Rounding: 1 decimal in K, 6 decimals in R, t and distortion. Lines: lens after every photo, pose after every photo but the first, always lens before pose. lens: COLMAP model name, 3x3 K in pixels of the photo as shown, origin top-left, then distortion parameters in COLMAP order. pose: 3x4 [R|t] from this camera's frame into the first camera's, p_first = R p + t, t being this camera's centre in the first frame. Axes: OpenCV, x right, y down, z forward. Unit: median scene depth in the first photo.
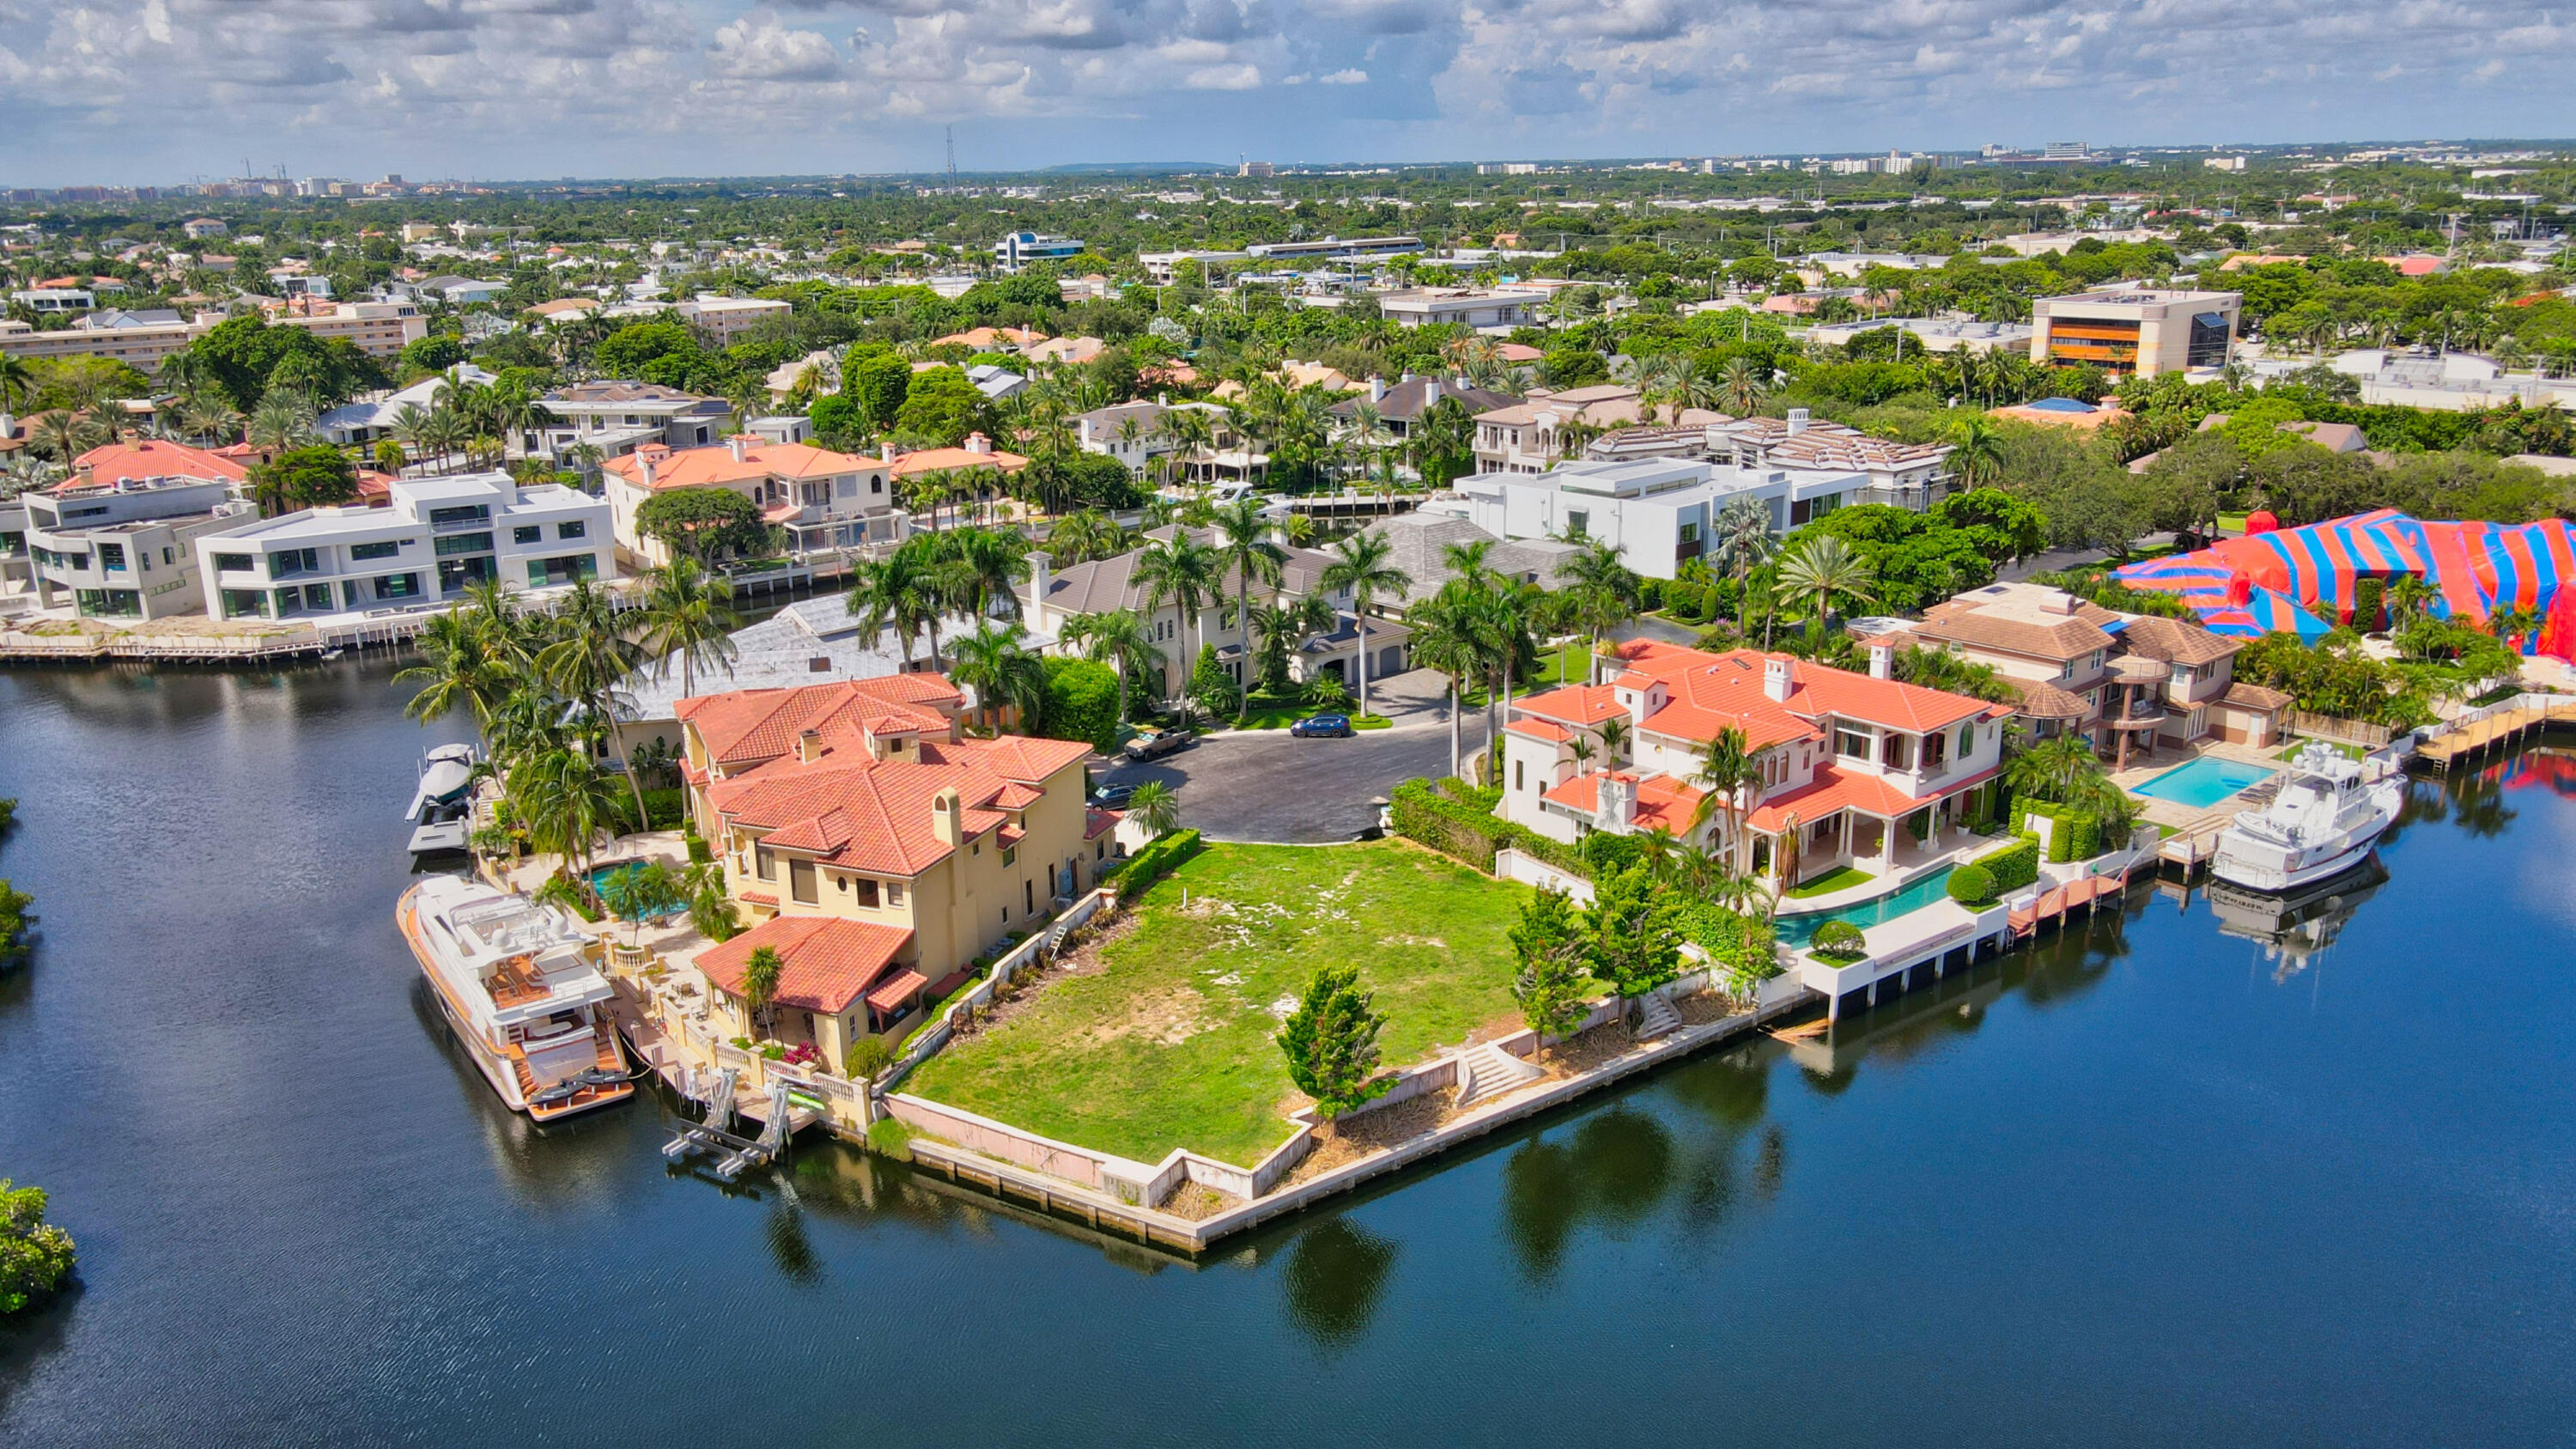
lens RADIAL K [[1913.9, 0, 1271.0], [0, 1913.9, 718.8], [0, 0, 1]] dist [-0.010365, 0.045246]
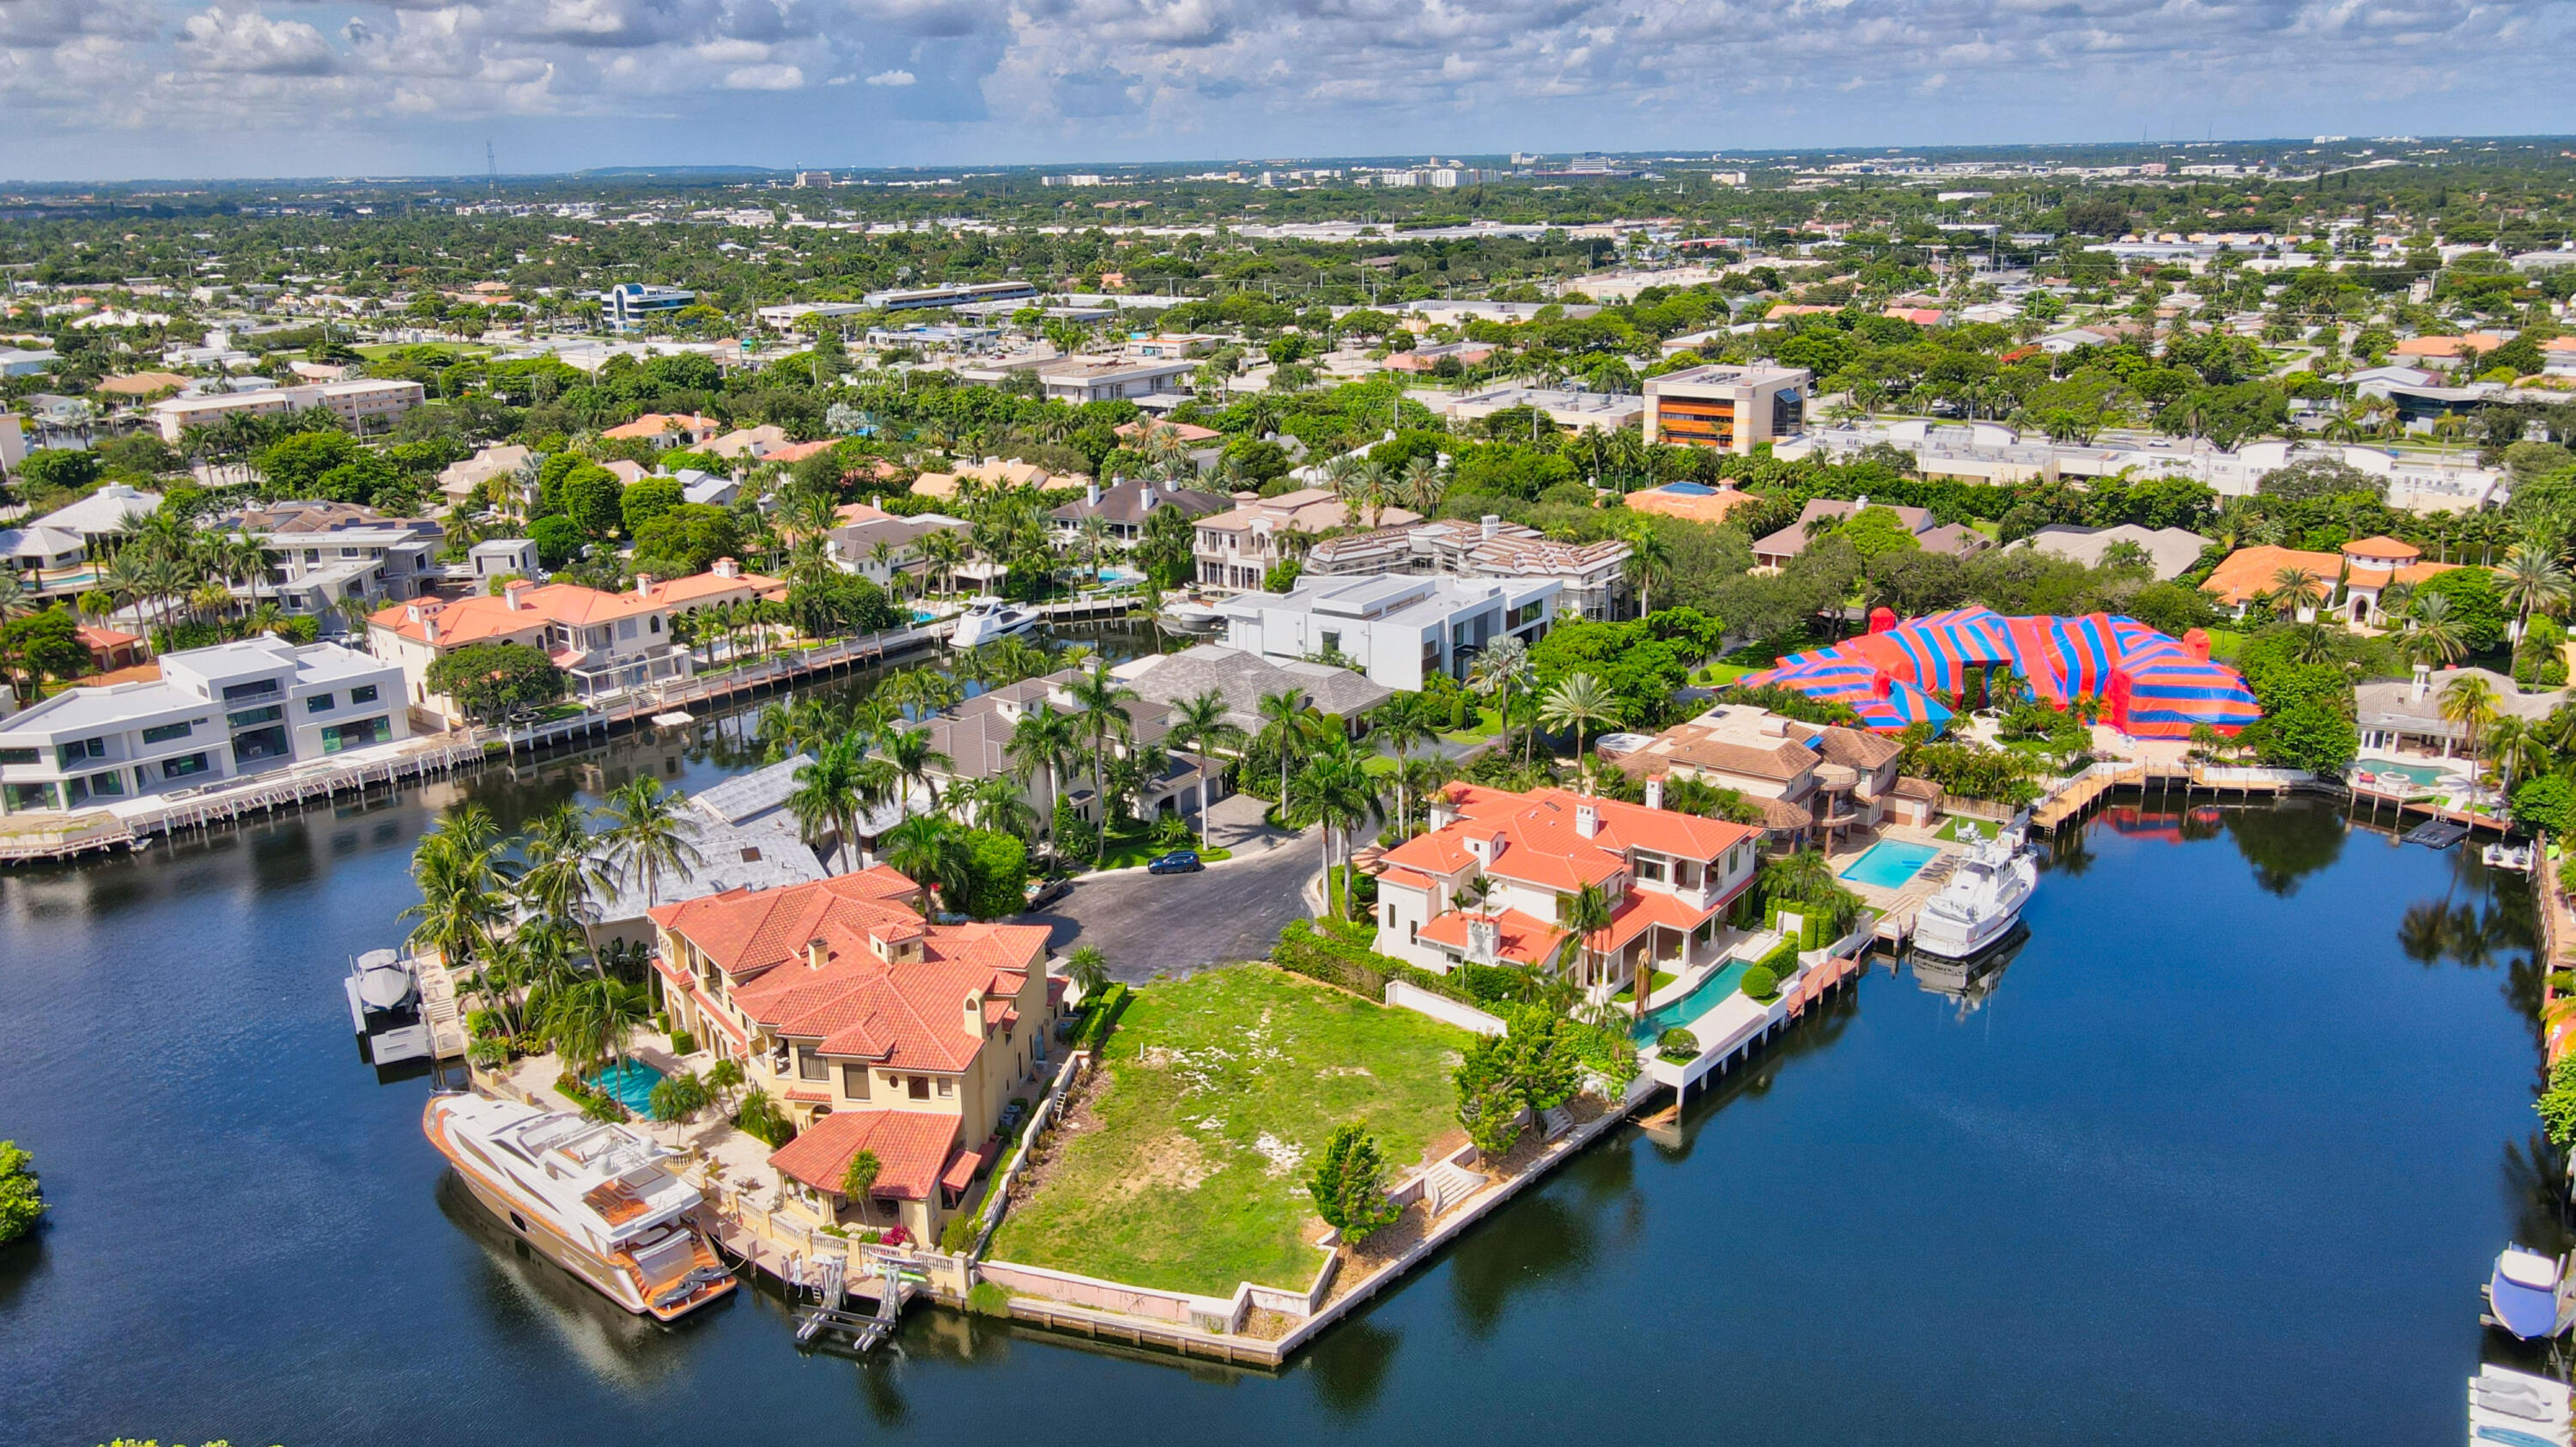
lens RADIAL K [[1907.1, 0, 1265.6], [0, 1907.1, 727.1], [0, 0, 1]] dist [-0.001377, 0.051728]
pose [[0.975594, -0.062799, 0.210413, -0.174350], [0.061910, 0.998023, 0.010815, -0.096398], [-0.210676, 0.002475, 0.977553, -0.144425]]
